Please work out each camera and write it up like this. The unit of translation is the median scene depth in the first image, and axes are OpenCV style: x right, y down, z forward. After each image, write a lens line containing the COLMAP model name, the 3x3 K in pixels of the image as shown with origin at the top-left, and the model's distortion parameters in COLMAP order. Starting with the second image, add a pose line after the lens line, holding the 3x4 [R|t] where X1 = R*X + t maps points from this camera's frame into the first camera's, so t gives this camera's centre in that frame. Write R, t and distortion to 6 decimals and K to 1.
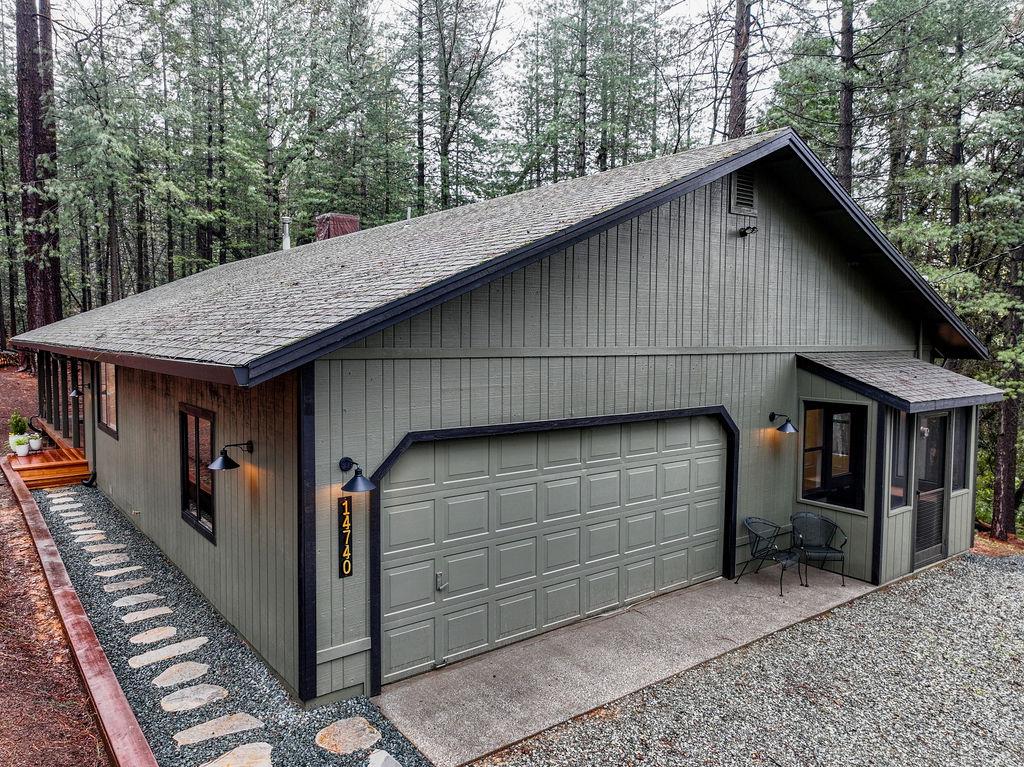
lens RADIAL K [[725.1, 0, 509.5], [0, 725.1, 385.8], [0, 0, 1]] dist [0.000483, 0.011985]
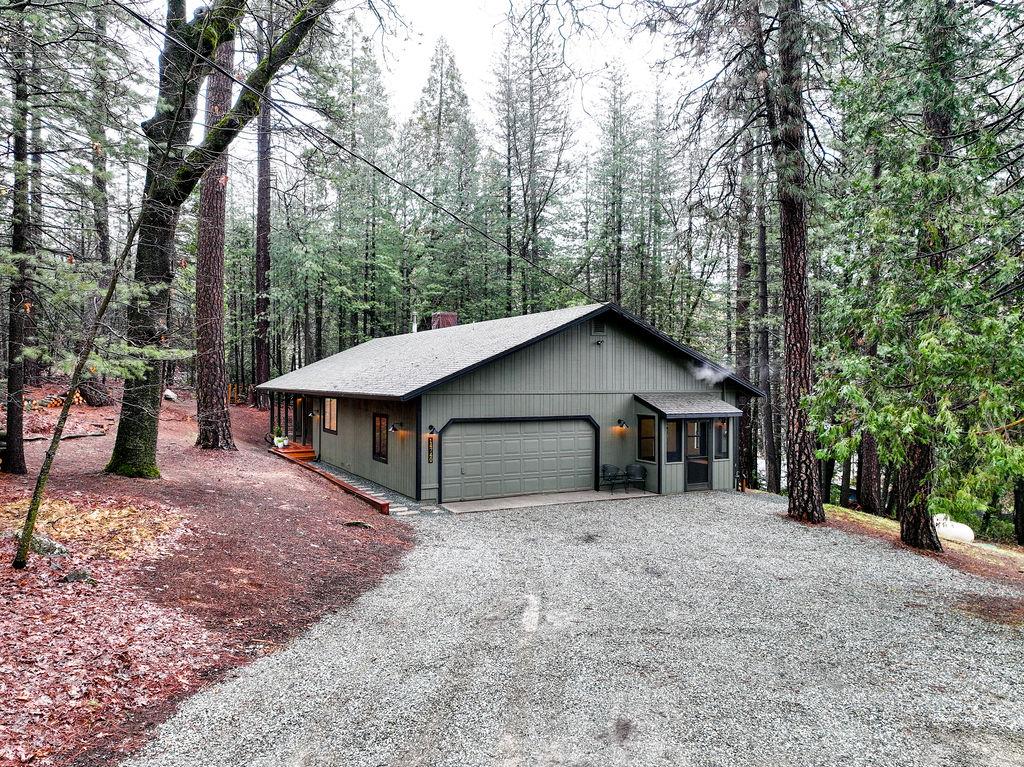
lens RADIAL K [[725.1, 0, 512.7], [0, 725.1, 381.8], [0, 0, 1]] dist [0.000483, 0.011985]
pose [[0.987003, -0.003832, -0.160659, 0.568758], [-0.006915, 0.997777, -0.066286, 0.103073], [0.160556, 0.066535, 0.984782, -1.855914]]
